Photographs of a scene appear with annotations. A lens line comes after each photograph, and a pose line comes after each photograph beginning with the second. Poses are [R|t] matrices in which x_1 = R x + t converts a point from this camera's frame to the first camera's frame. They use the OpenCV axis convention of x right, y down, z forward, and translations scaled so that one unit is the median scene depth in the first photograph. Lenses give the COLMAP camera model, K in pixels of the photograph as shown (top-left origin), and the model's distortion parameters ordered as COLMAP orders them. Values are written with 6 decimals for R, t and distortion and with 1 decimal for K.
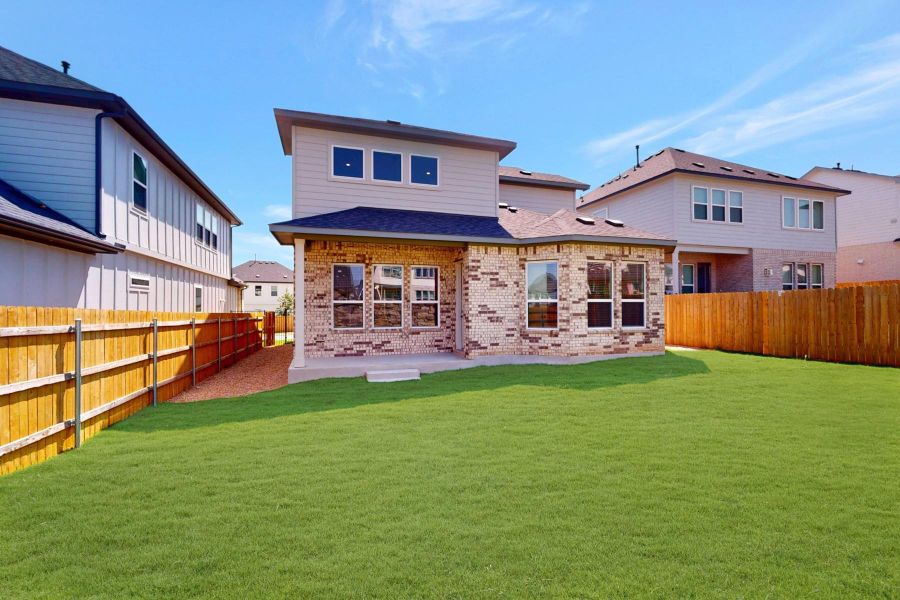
lens RADIAL K [[392.1, 0, 453.3], [0, 392.1, 302.6], [0, 0, 1]] dist [-0.000335, -0.000125]
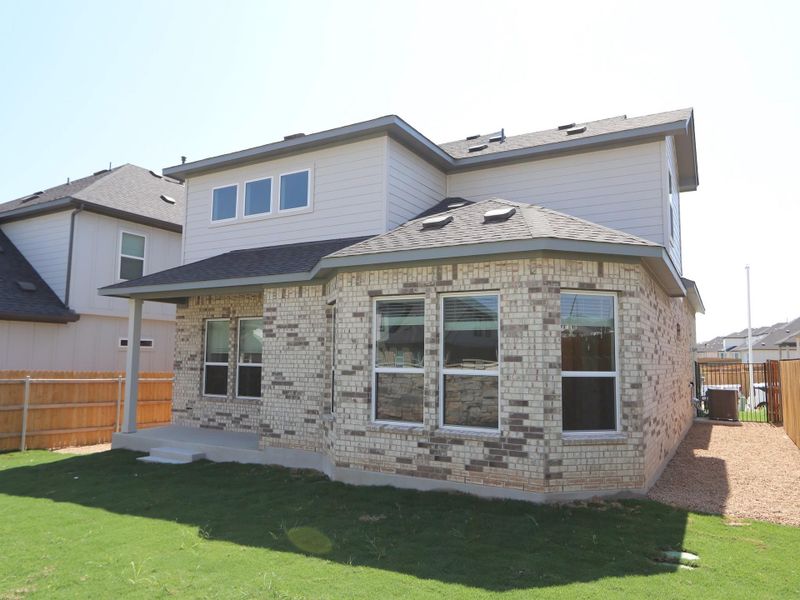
lens RADIAL K [[578.1, 0, 388.1], [0, 578.1, 302.3], [0, 0, 1]] dist [-0.006989, 0.000175]
pose [[0.660669, -0.061151, -0.748183, 0.947179], [-0.008623, 0.995993, -0.089019, -0.027505], [0.750628, 0.065264, 0.657494, 0.456298]]
